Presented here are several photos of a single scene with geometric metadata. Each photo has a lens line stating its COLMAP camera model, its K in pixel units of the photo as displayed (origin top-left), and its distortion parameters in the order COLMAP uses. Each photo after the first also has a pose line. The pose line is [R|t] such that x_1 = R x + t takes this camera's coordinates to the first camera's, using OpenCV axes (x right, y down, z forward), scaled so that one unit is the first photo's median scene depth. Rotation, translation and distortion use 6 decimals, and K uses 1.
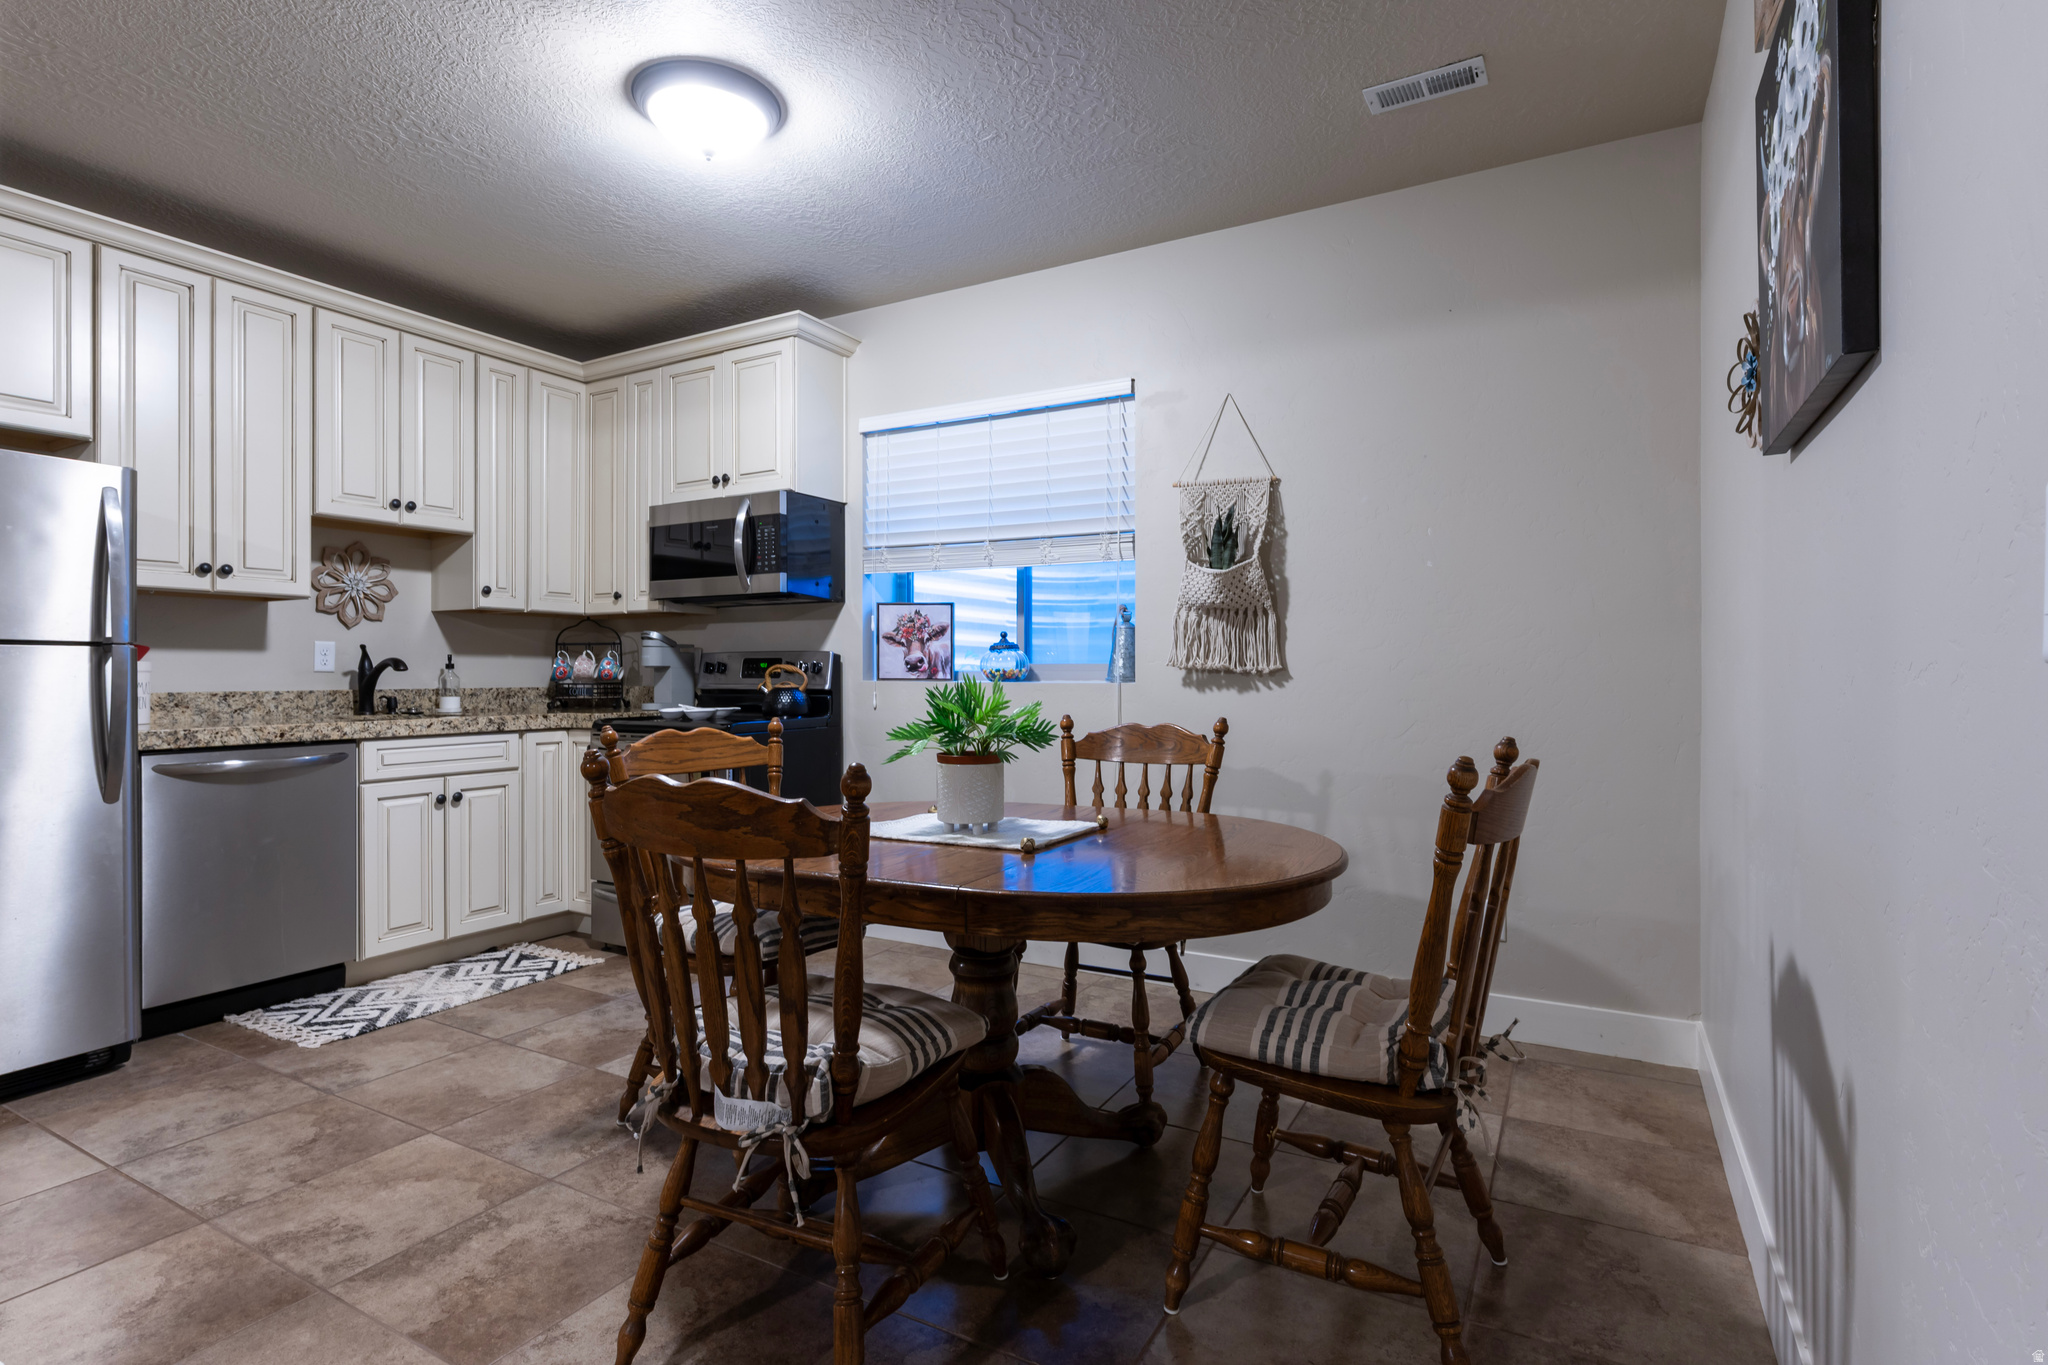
lens RADIAL K [[953.6, 0, 1024.0], [0, 953.6, 682.5], [0, 0, 1]] dist [0.000812, -0.000025]
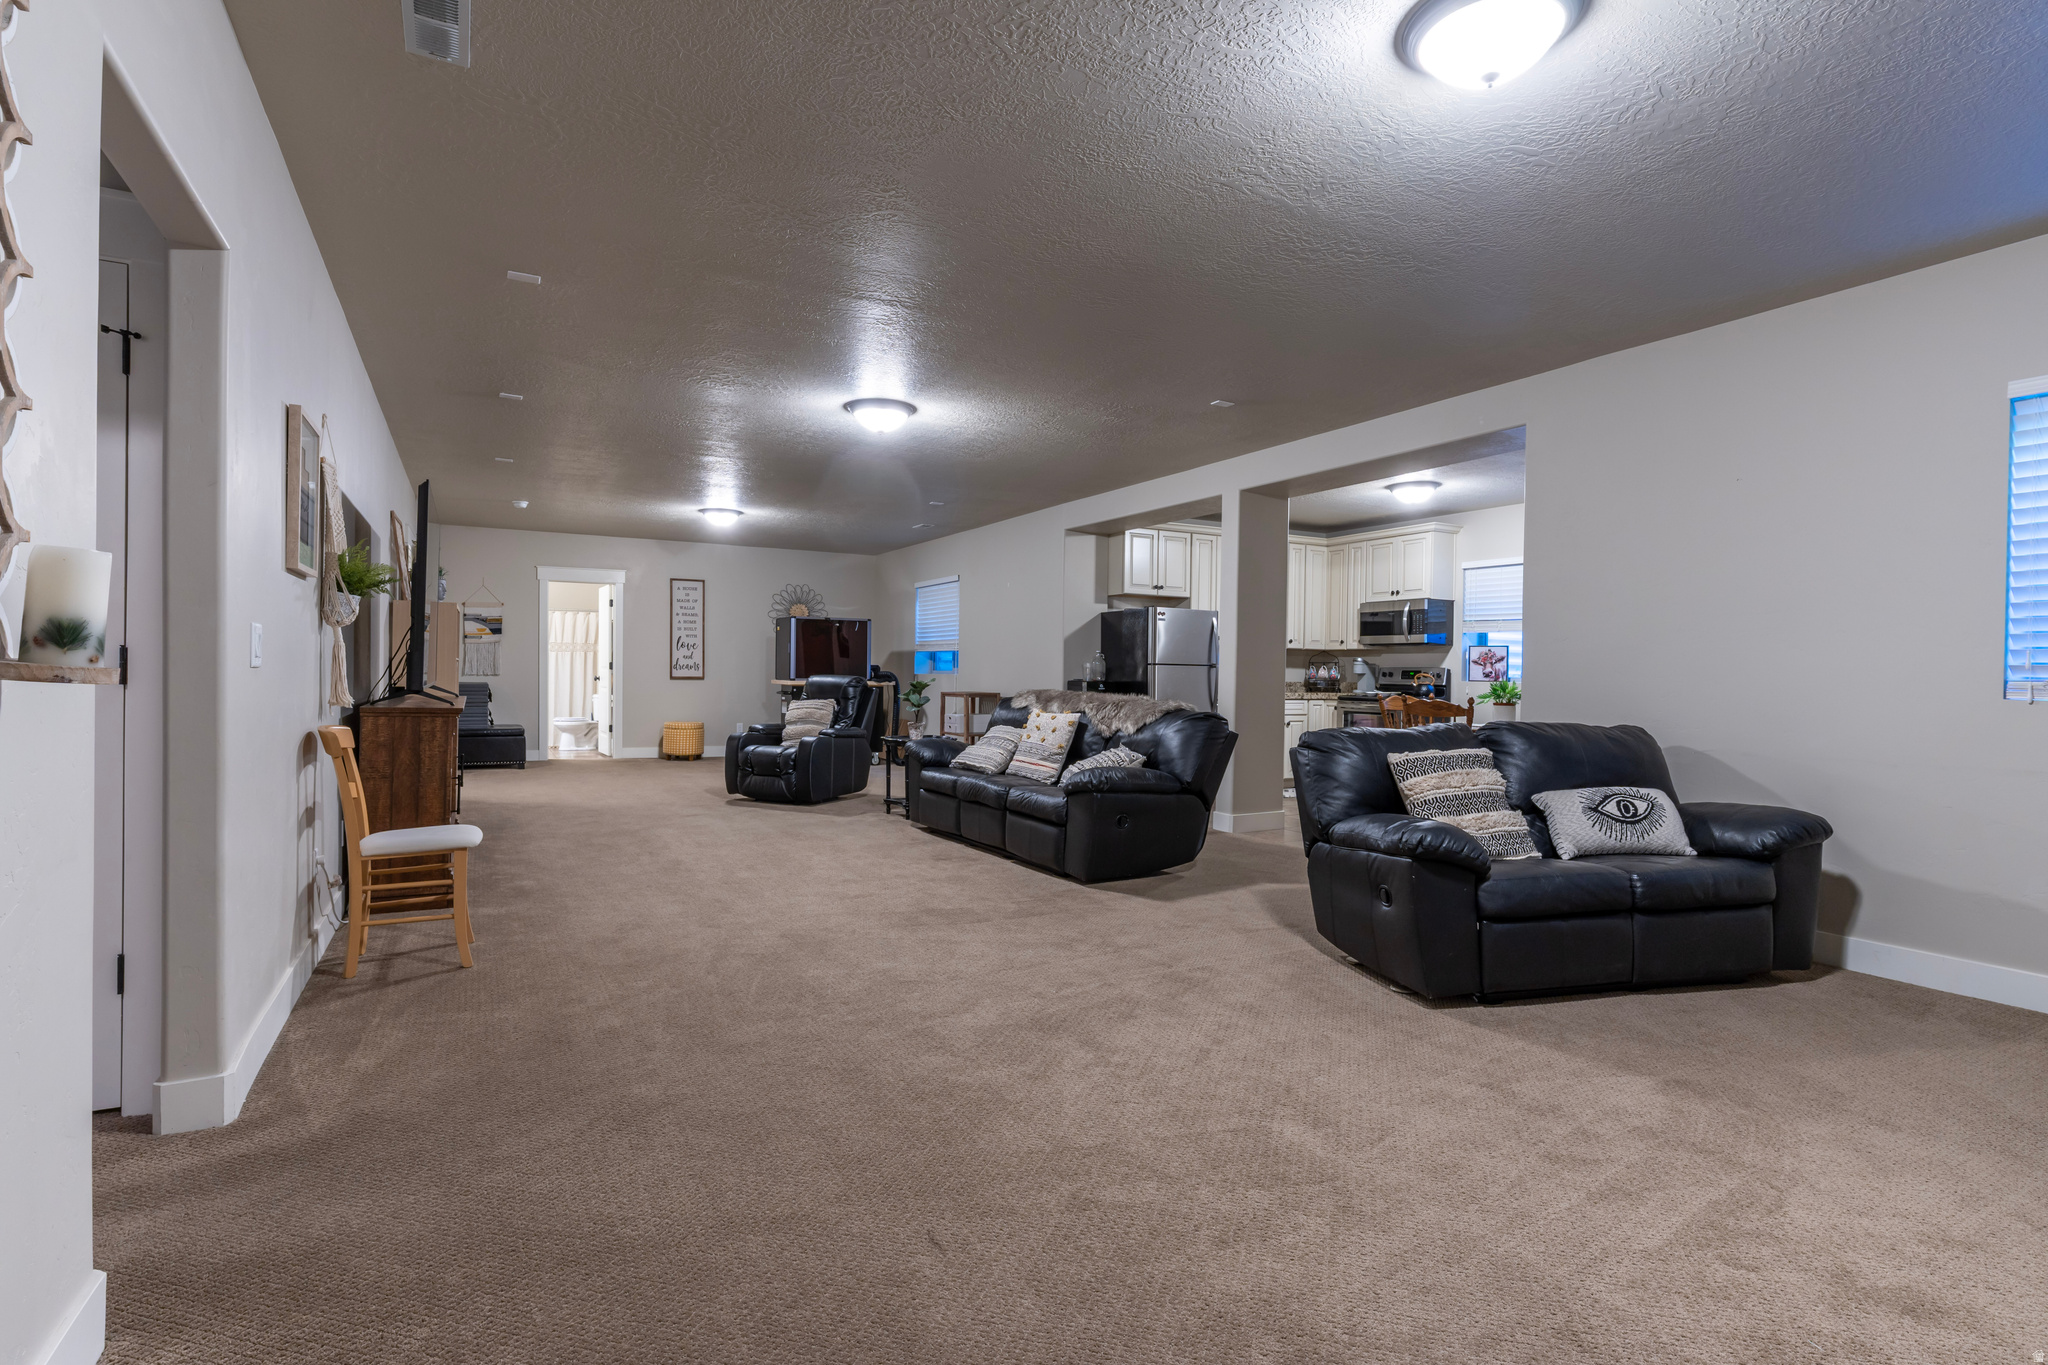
lens RADIAL K [[953.6, 0, 1024.0], [0, 953.6, 682.5], [0, 0, 1]] dist [0.000812, -0.000025]
pose [[0.841172, 0.017352, -0.540490, 0.168767], [-0.018819, 0.999819, 0.002811, 0.013514], [0.540440, 0.007807, 0.841346, -1.375422]]
